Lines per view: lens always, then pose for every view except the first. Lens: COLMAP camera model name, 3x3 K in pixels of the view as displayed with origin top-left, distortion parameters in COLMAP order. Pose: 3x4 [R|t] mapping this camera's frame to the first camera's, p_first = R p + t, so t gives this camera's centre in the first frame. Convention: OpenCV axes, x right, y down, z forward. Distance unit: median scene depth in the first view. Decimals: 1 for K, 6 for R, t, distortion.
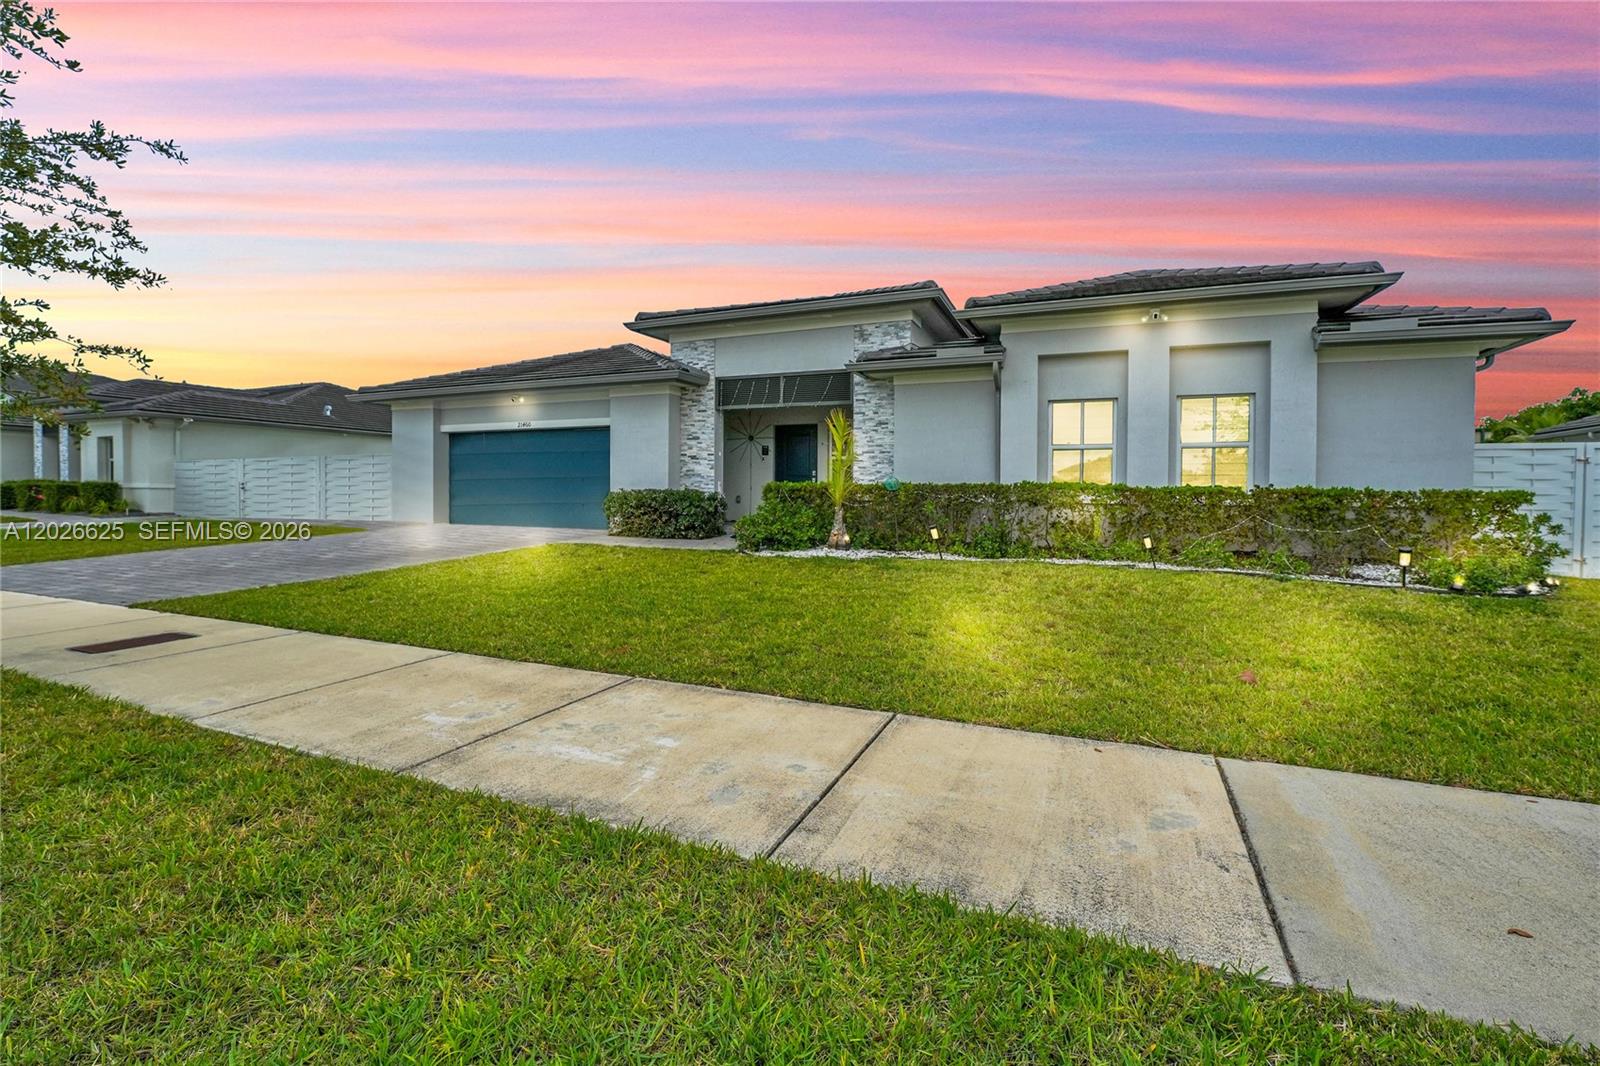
lens RADIAL K [[702.4, 0, 801.8], [0, 702.4, 495.1], [0, 0, 1]] dist [-0.034413, -0.000168]
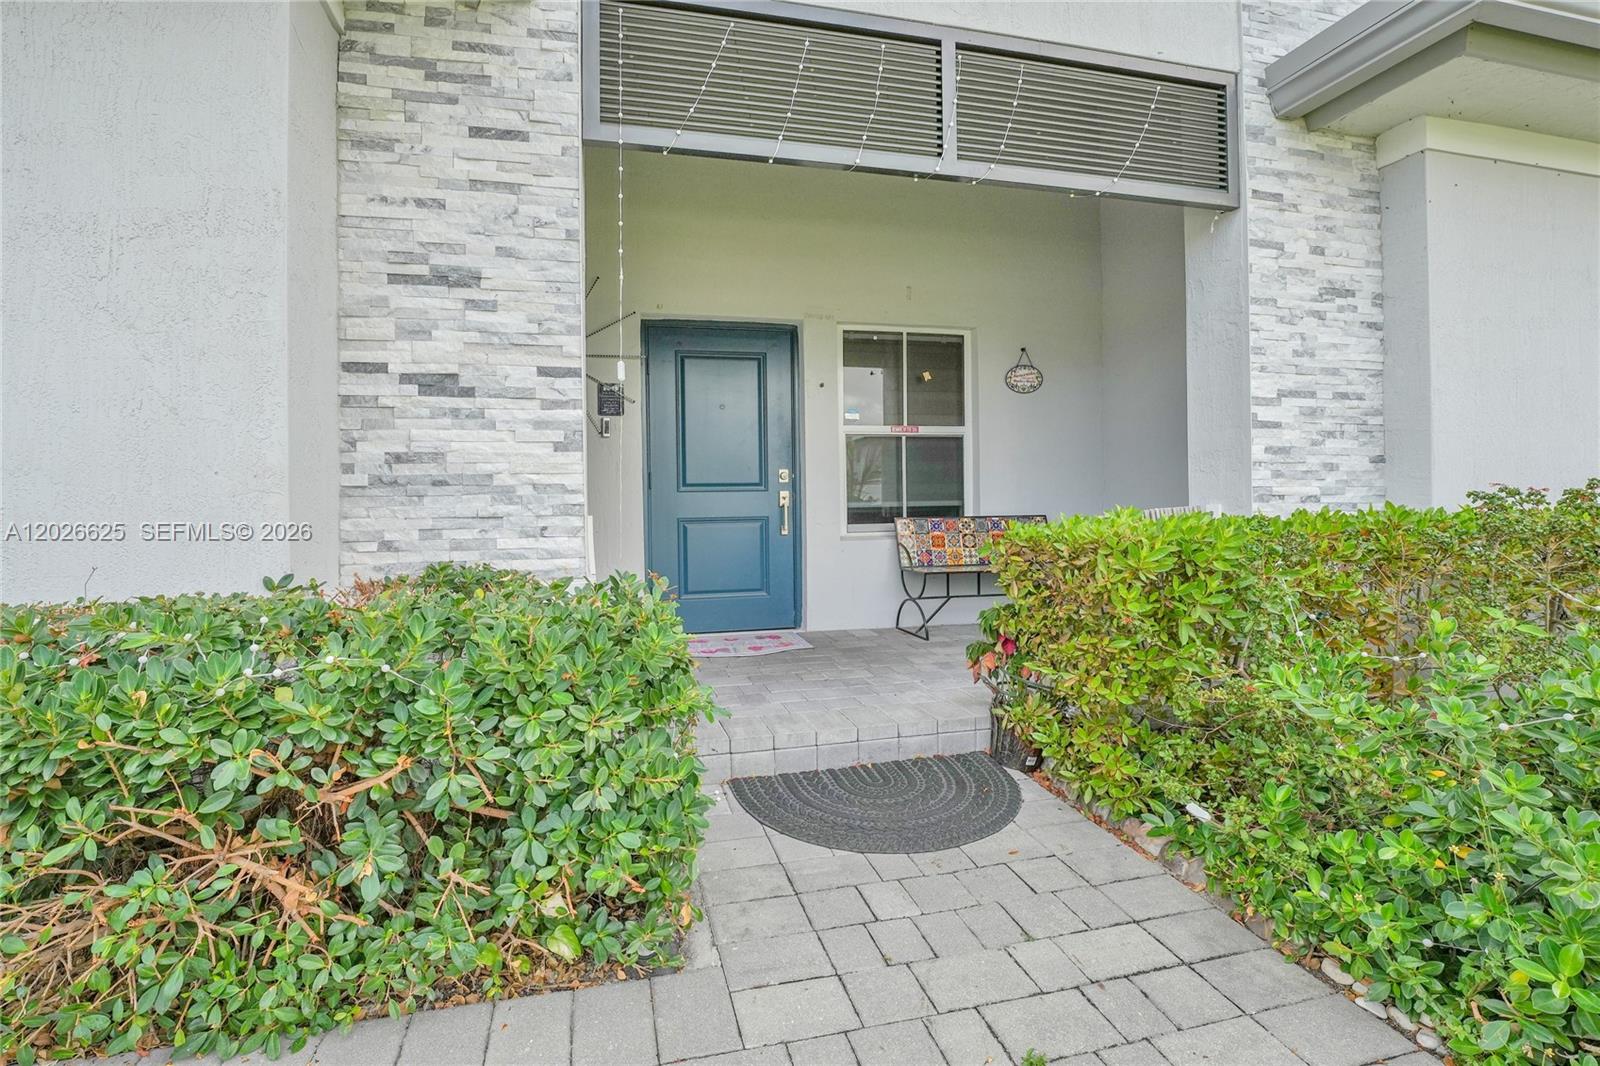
lens RADIAL K [[702.4, 0, 801.8], [0, 702.4, 495.1], [0, 0, 1]] dist [-0.034413, -0.000168]
pose [[0.778700, -0.020096, 0.627075, -0.195345], [0.022192, 0.999744, 0.004481, -0.024540], [-0.627004, 0.010427, 0.778946, 0.811669]]
